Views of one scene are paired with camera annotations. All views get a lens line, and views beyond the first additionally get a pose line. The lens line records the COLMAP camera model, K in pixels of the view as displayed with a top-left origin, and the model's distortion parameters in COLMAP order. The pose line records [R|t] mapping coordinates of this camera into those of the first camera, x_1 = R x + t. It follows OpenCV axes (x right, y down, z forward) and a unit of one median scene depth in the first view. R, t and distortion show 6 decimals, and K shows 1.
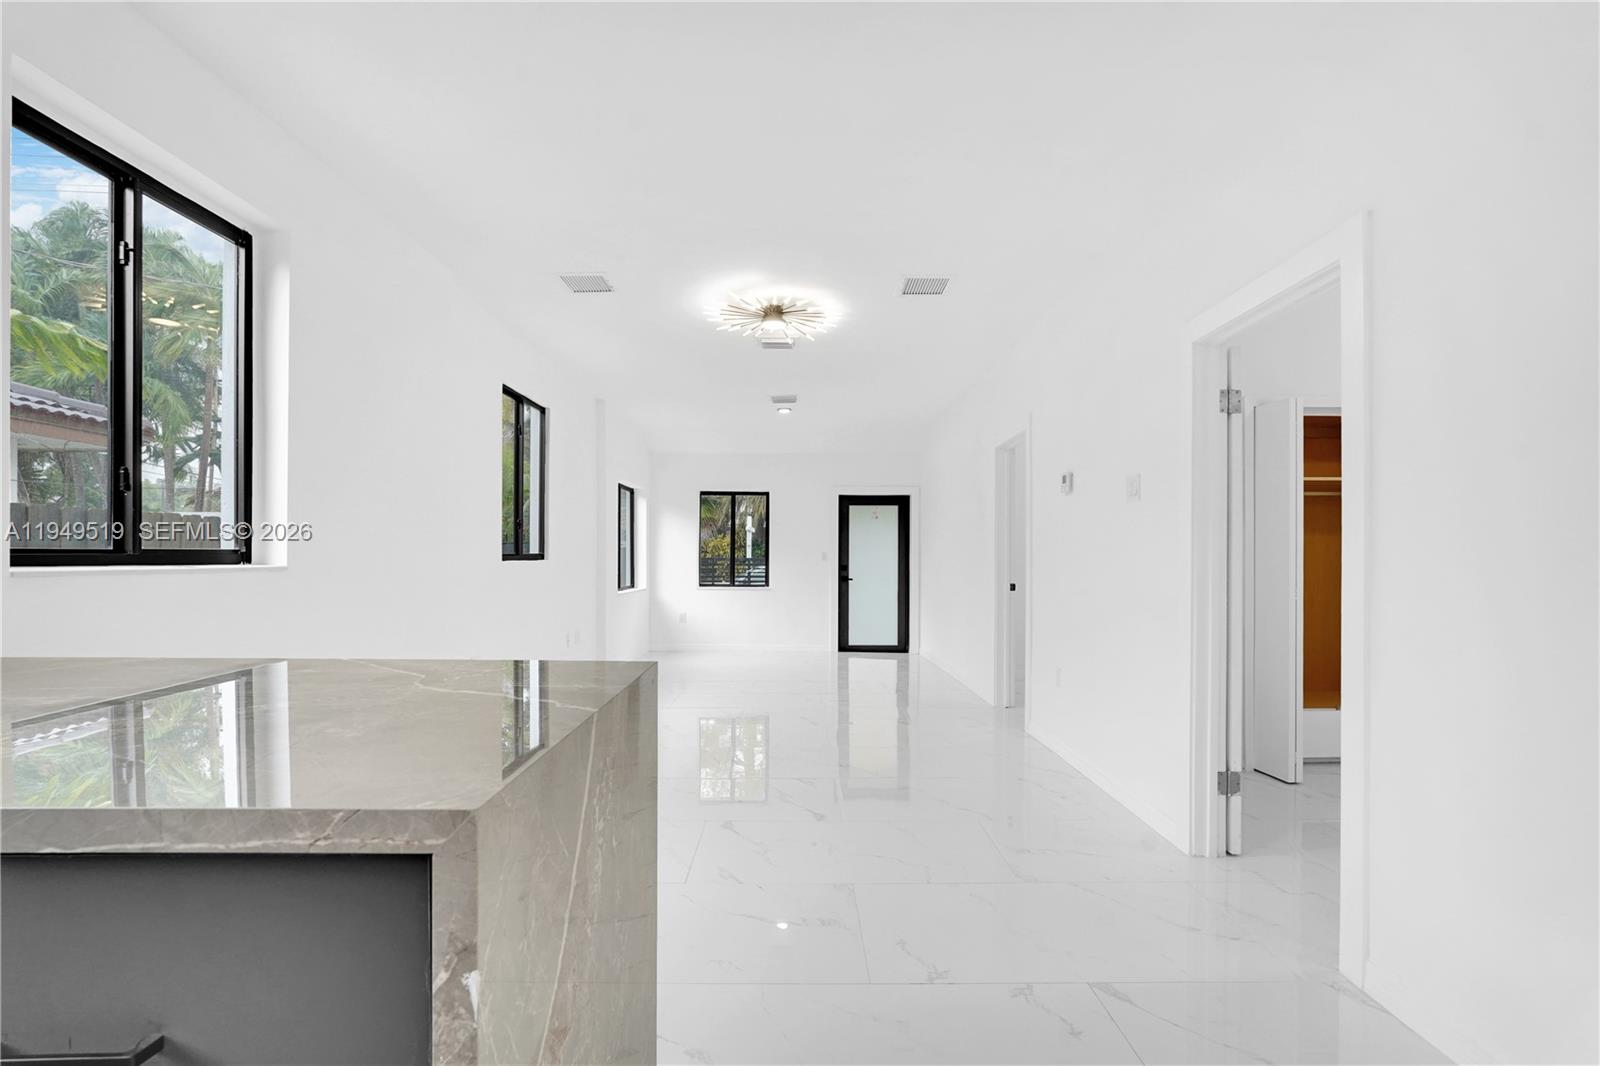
lens RADIAL K [[713.3, 0, 800.4], [0, 713.3, 557.2], [0, 0, 1]] dist [-0.000817, 0.000121]
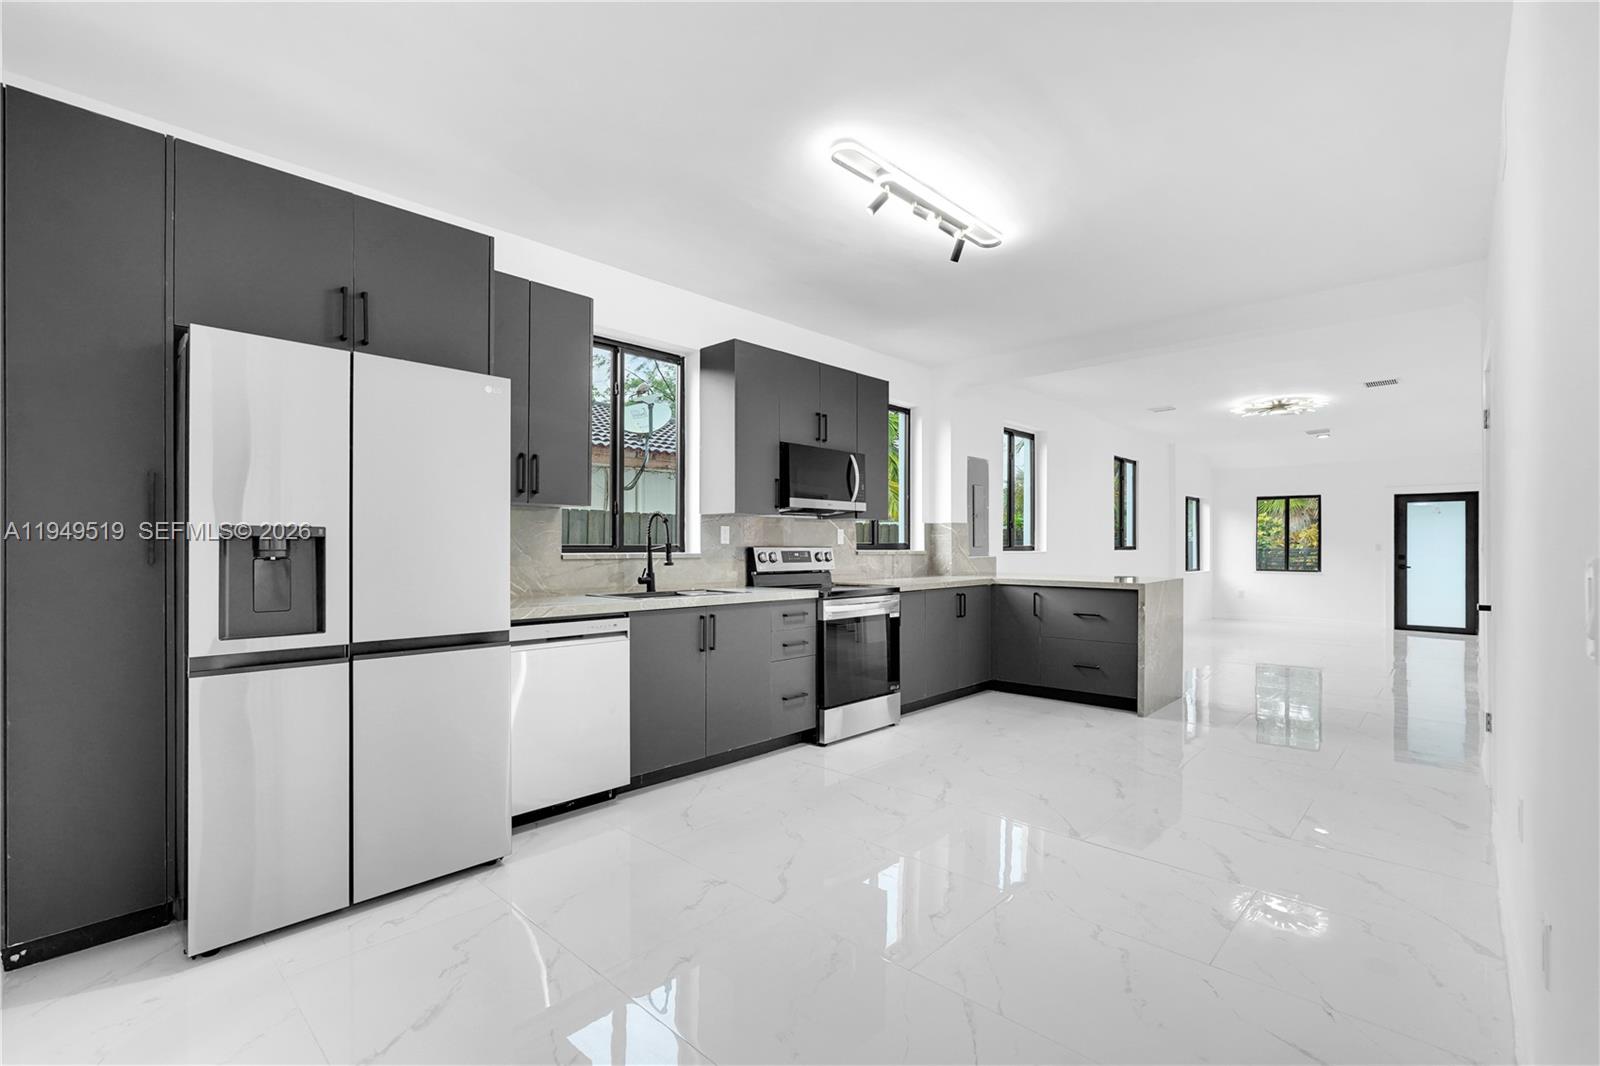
lens RADIAL K [[719.1, 0, 797.4], [0, 719.1, 544.3], [0, 0, 1]] dist [-0.006098, -0.000085]
pose [[0.723055, -0.004664, -0.690774, 0.214395], [0.000912, 0.999983, -0.005797, -0.000322], [0.690789, 0.003561, 0.723047, -0.708151]]
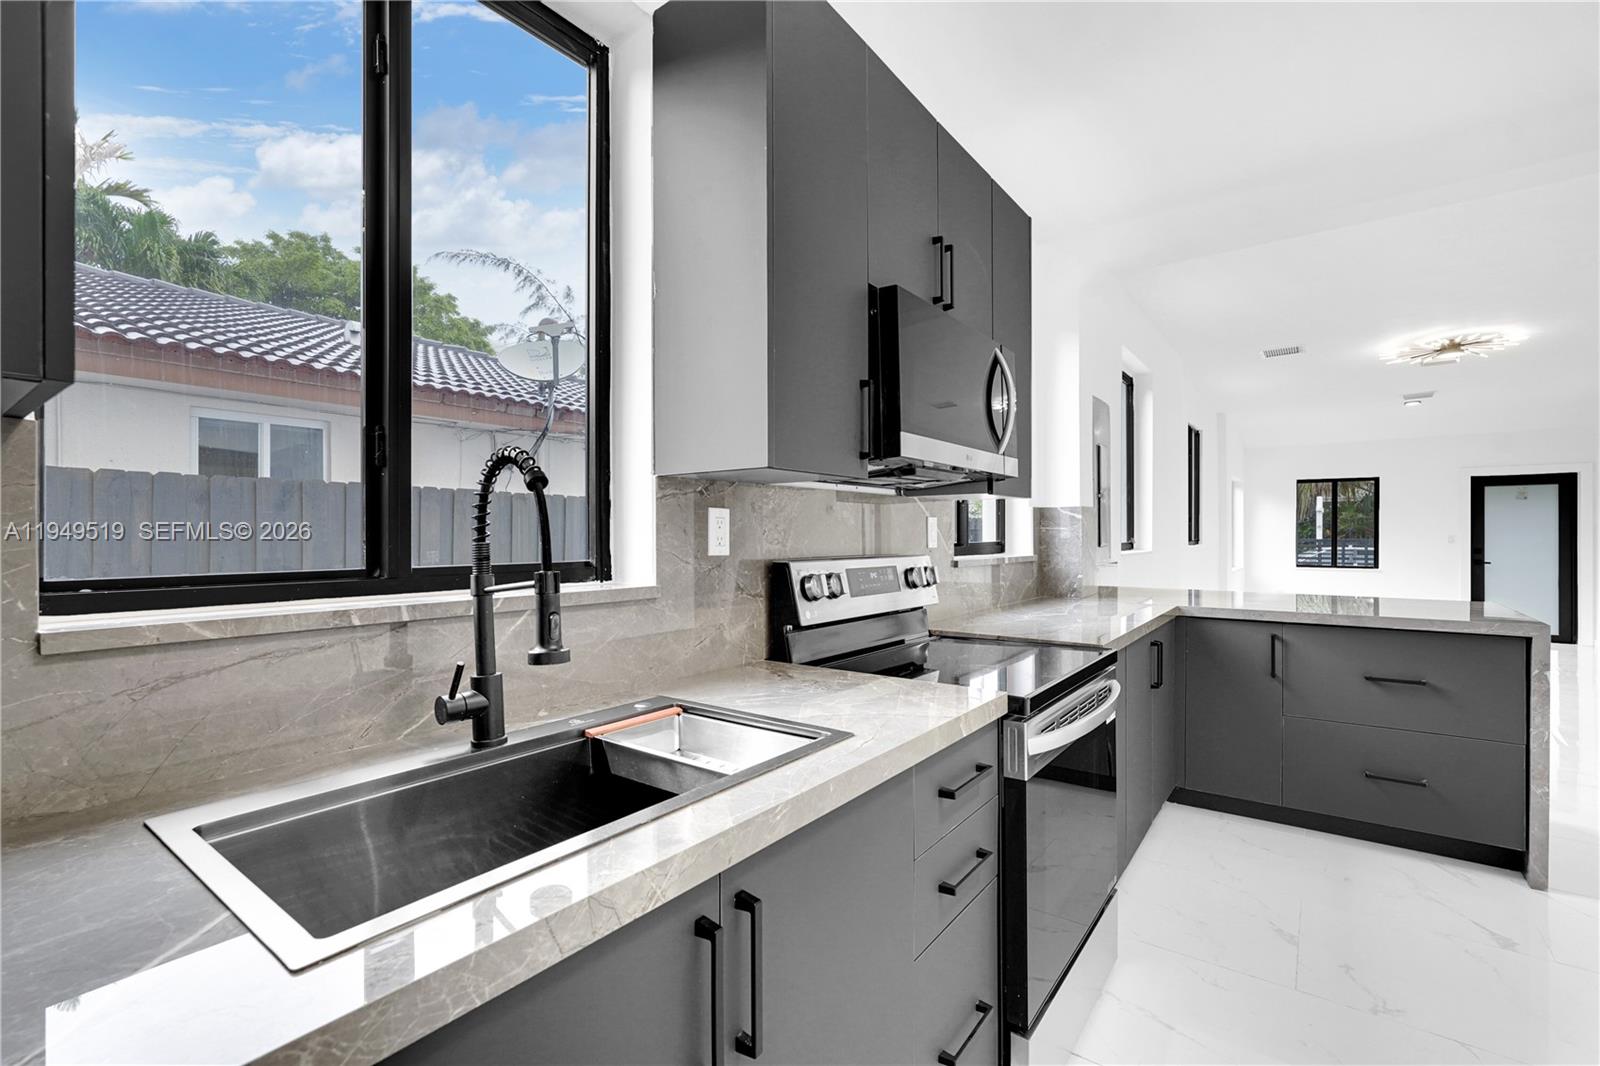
lens RADIAL K [[701.7, 0, 809.3], [0, 701.7, 533.6], [0, 0, 1]] dist [-0.000639, 0.000352]
pose [[0.804389, -0.007916, -0.594050, -0.144944], [0.005553, 0.999968, -0.005806, -0.011439], [0.594077, 0.001372, 0.804407, -0.434528]]
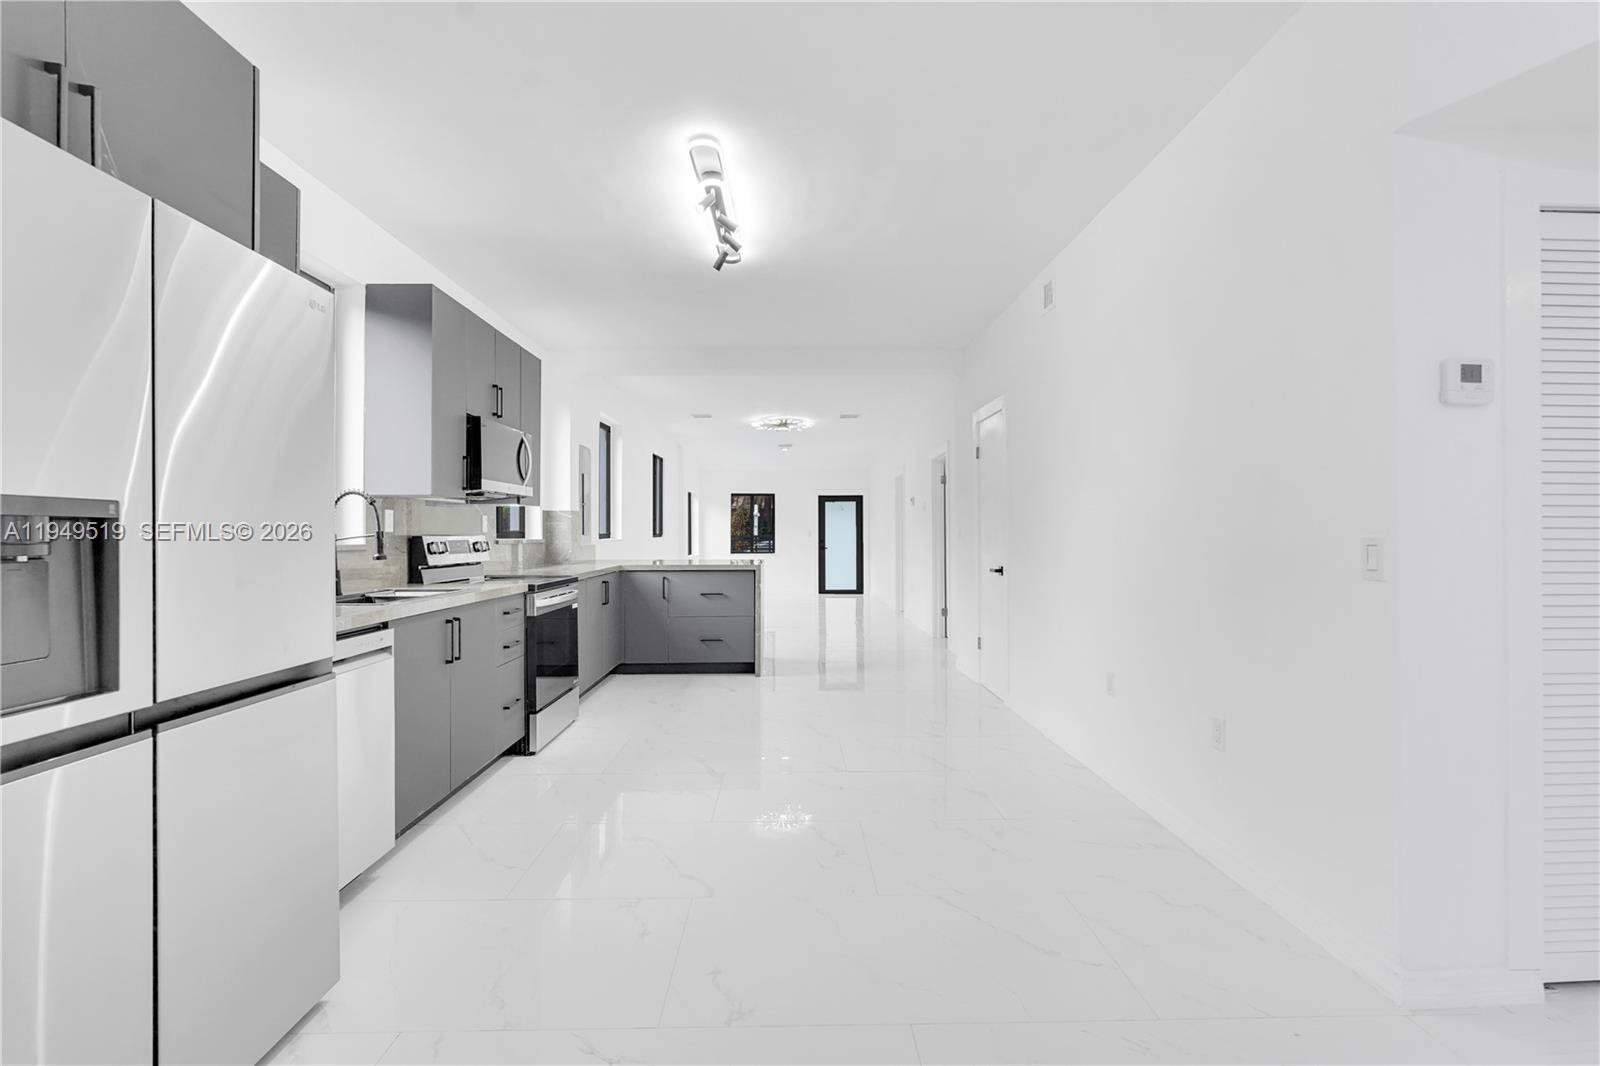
lens RADIAL K [[709.5, 0, 797.5], [0, 709.5, 532.4], [0, 0, 1]] dist [-0.003587, 0.000366]
pose [[0.999935, -0.008096, 0.008022, -0.008650], [0.008119, 0.999963, -0.002836, -0.000387], [-0.007999, 0.002901, 0.999964, -0.806961]]
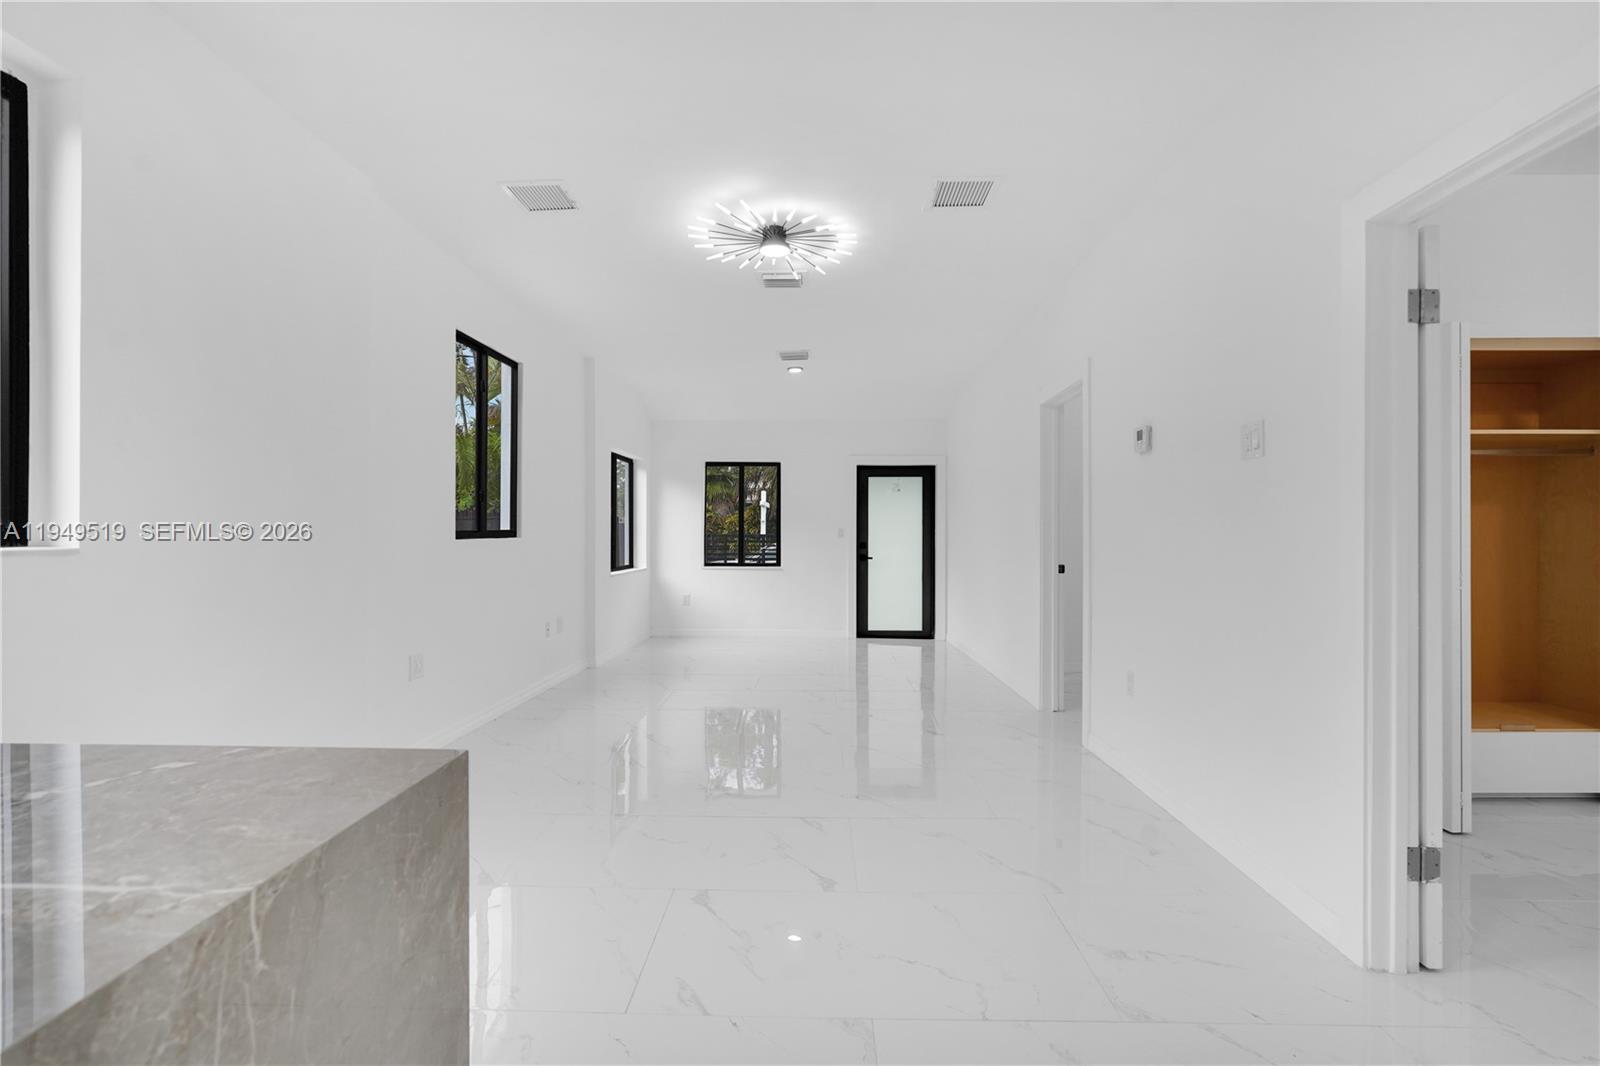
lens RADIAL K [[709.5, 0, 797.5], [0, 709.5, 532.4], [0, 0, 1]] dist [-0.003587, 0.000366]
pose [[0.999476, -0.001516, -0.032340, 0.010019], [0.001460, 0.999997, -0.001755, -0.000390], [0.032342, 0.001707, 0.999475, 0.128307]]
